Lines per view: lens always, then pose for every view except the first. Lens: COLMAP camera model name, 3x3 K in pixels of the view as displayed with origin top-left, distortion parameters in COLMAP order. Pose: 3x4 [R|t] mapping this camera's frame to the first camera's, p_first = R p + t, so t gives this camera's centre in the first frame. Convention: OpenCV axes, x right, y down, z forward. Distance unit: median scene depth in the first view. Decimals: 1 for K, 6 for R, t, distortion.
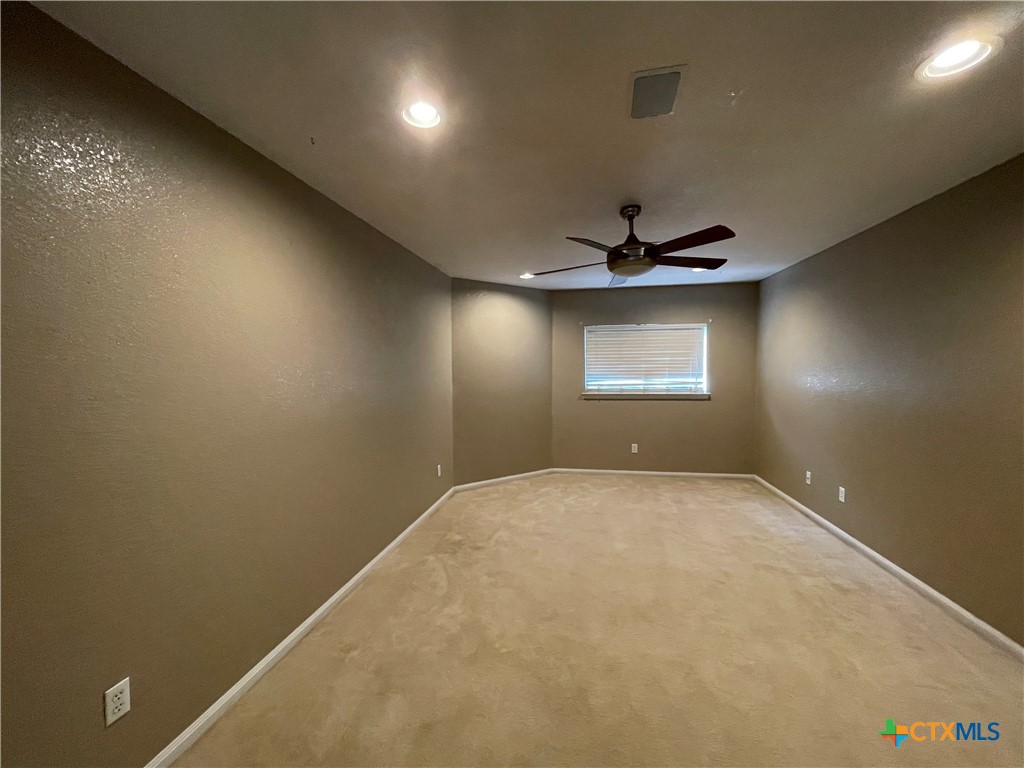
lens RADIAL K [[414.5, 0, 511.8], [0, 414.5, 382.8], [0, 0, 1]] dist [-0.001339, 0.000419]
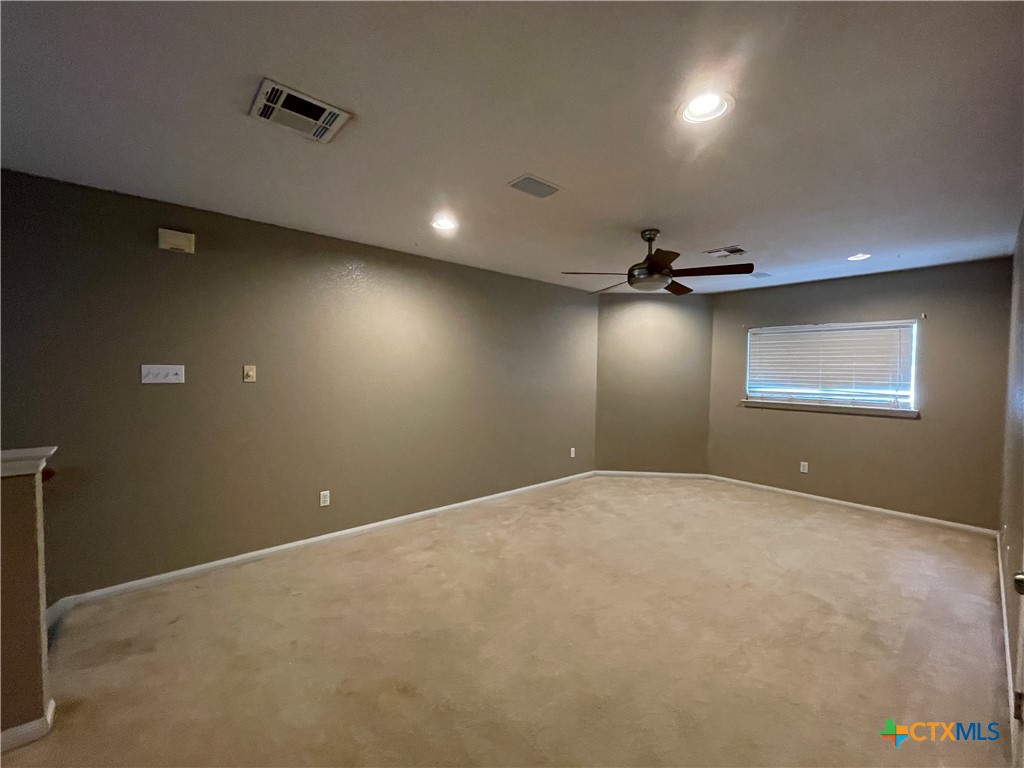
lens RADIAL K [[414.5, 0, 513.9], [0, 414.5, 384.0], [0, 0, 1]] dist [-0.001339, 0.000419]
pose [[0.782094, 0.043379, -0.621649, 0.389648], [-0.045678, 0.998881, 0.012235, 0.001468], [0.621484, 0.018827, 0.783201, -0.066465]]
